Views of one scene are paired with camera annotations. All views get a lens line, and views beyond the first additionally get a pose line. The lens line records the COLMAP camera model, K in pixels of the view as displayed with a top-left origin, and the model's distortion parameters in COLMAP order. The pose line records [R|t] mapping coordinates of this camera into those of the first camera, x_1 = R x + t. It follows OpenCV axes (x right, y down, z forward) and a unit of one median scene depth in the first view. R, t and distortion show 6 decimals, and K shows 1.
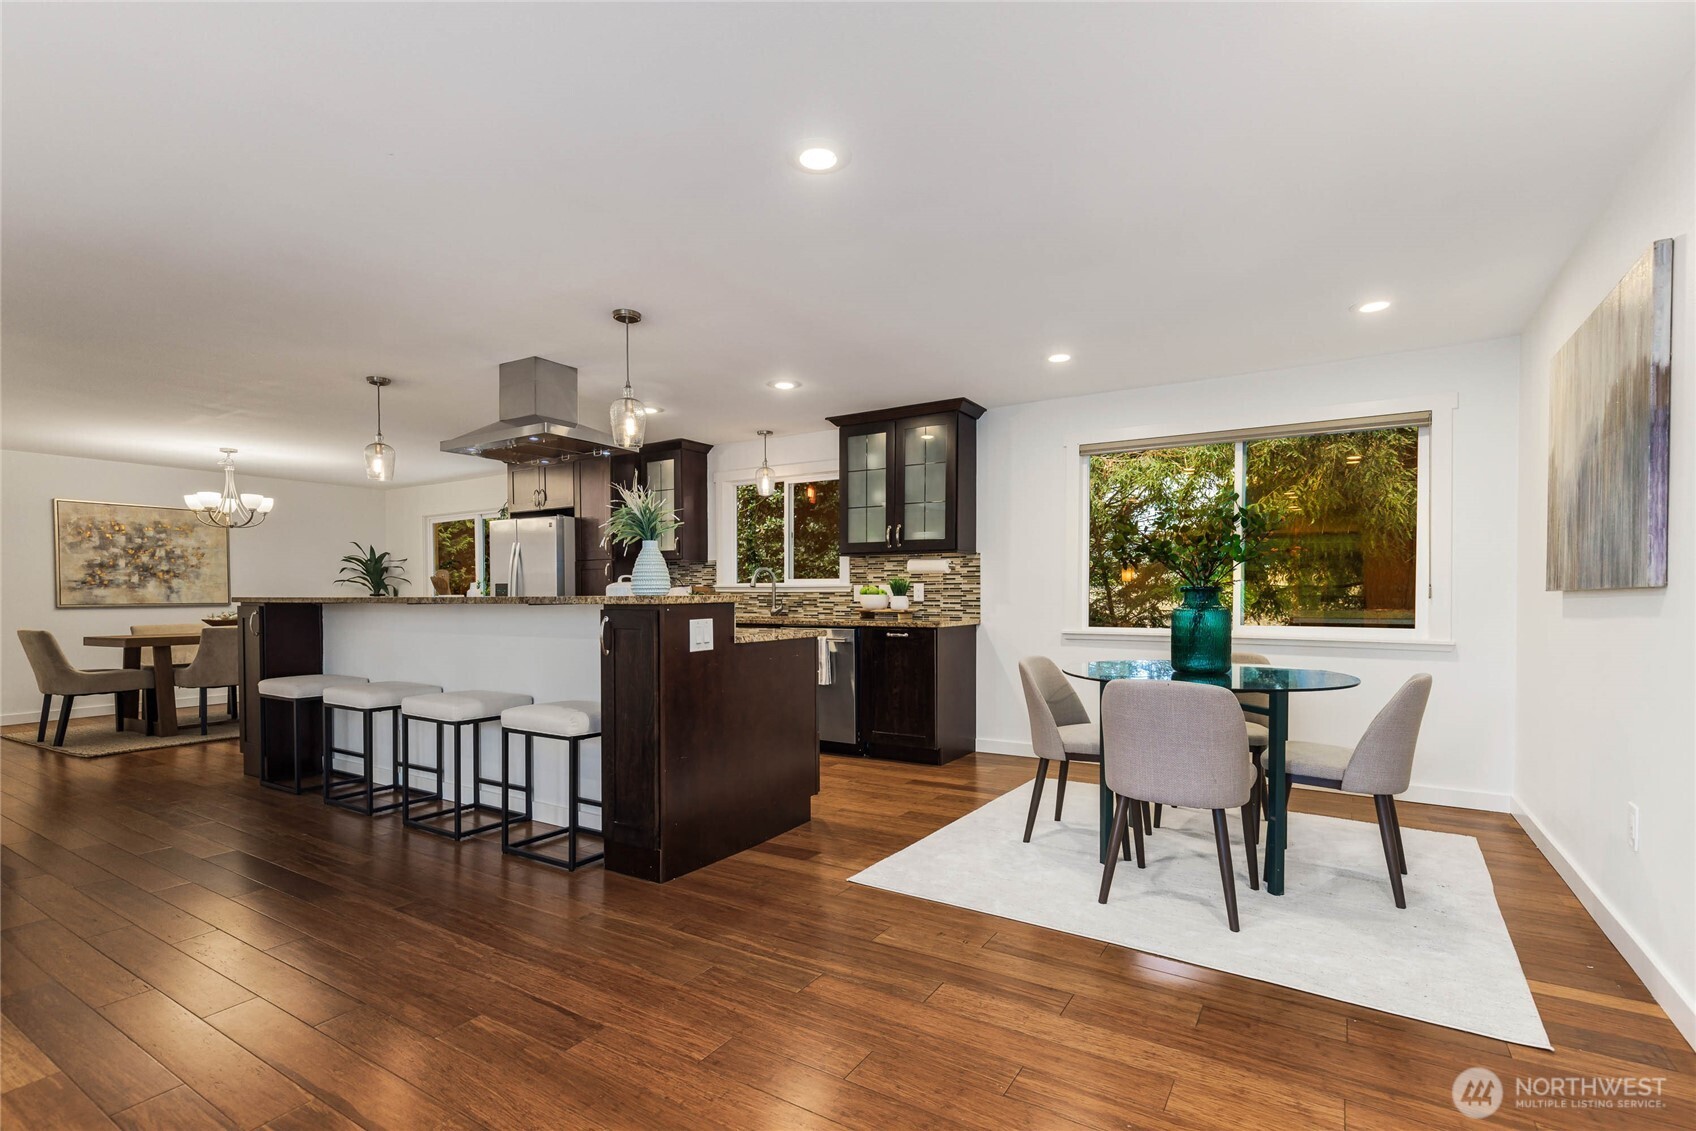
lens RADIAL K [[782.9, 0, 847.2], [0, 782.9, 605.9], [0, 0, 1]] dist [0.007625, -0.000188]
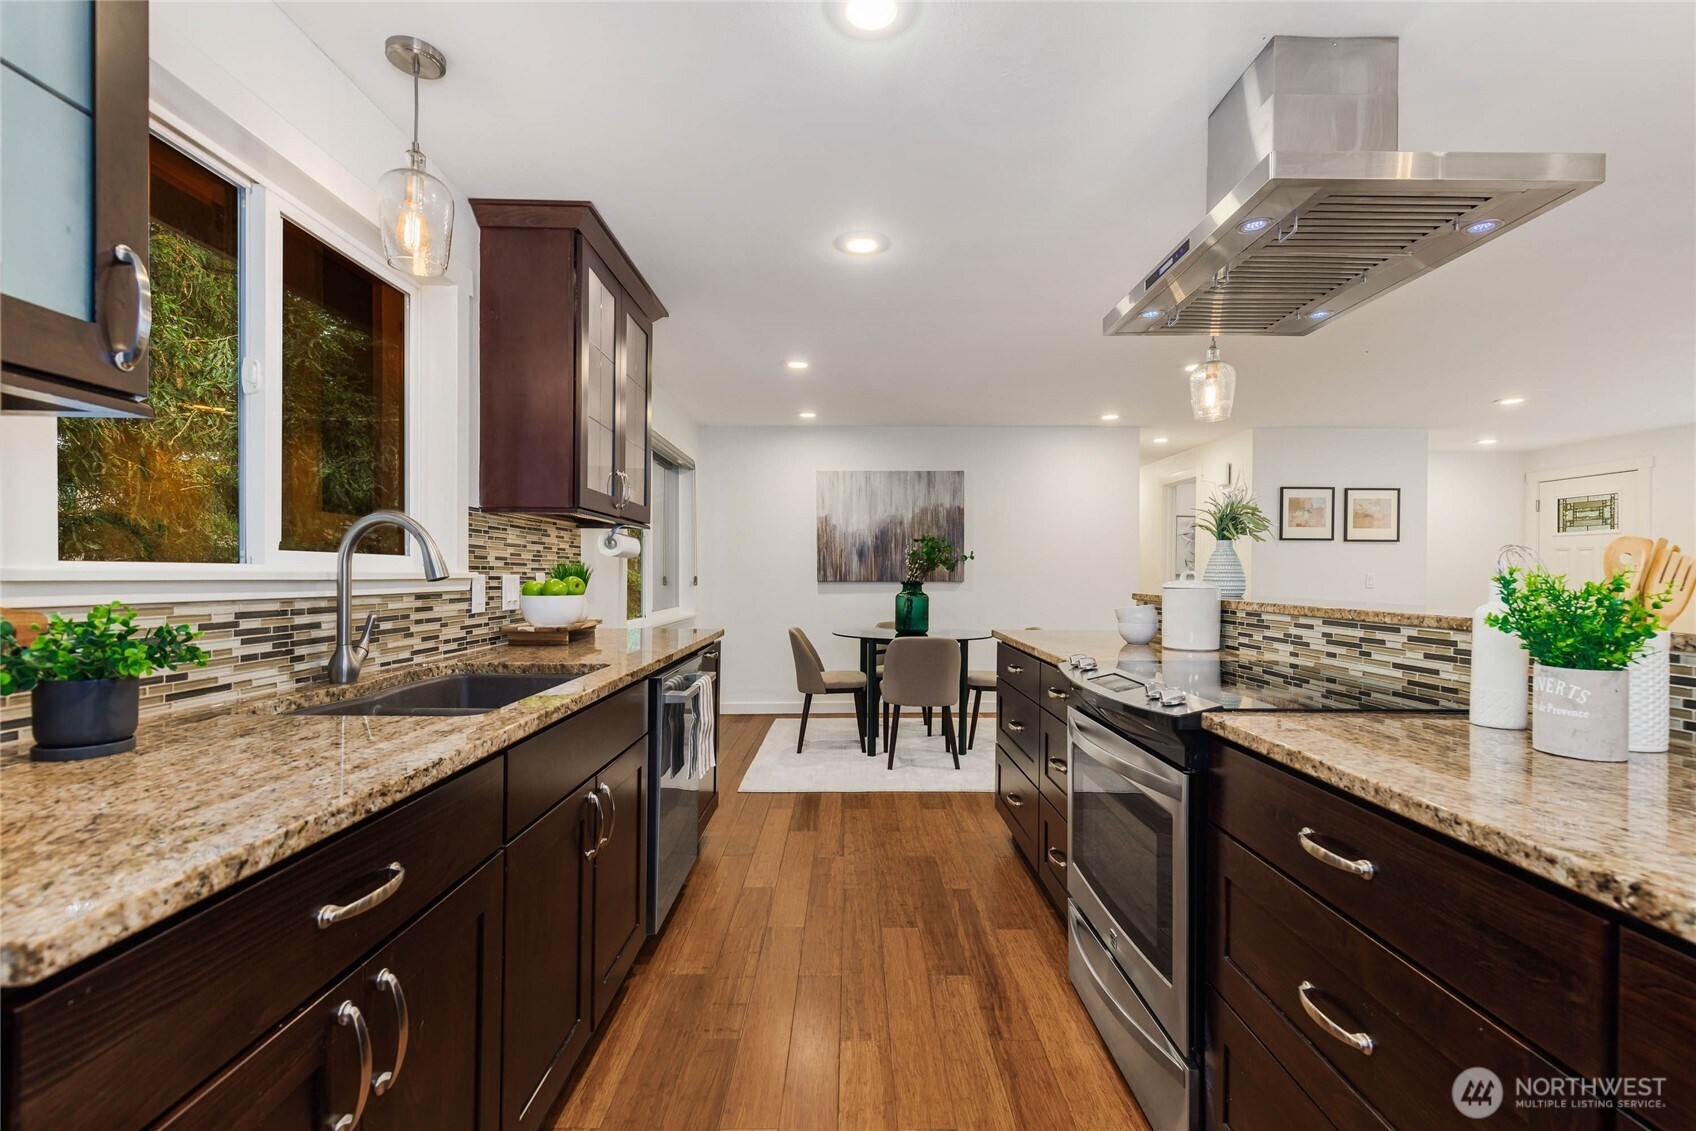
lens RADIAL K [[766.8, 0, 848.0], [0, 766.8, 565.5], [0, 0, 1]] dist [-0.012920, 0.000042]
pose [[-0.538788, 0.007485, 0.842408, -0.488122], [0.009792, 0.999949, -0.002622, -0.030743], [-0.842385, 0.006836, -0.538833, 1.140624]]
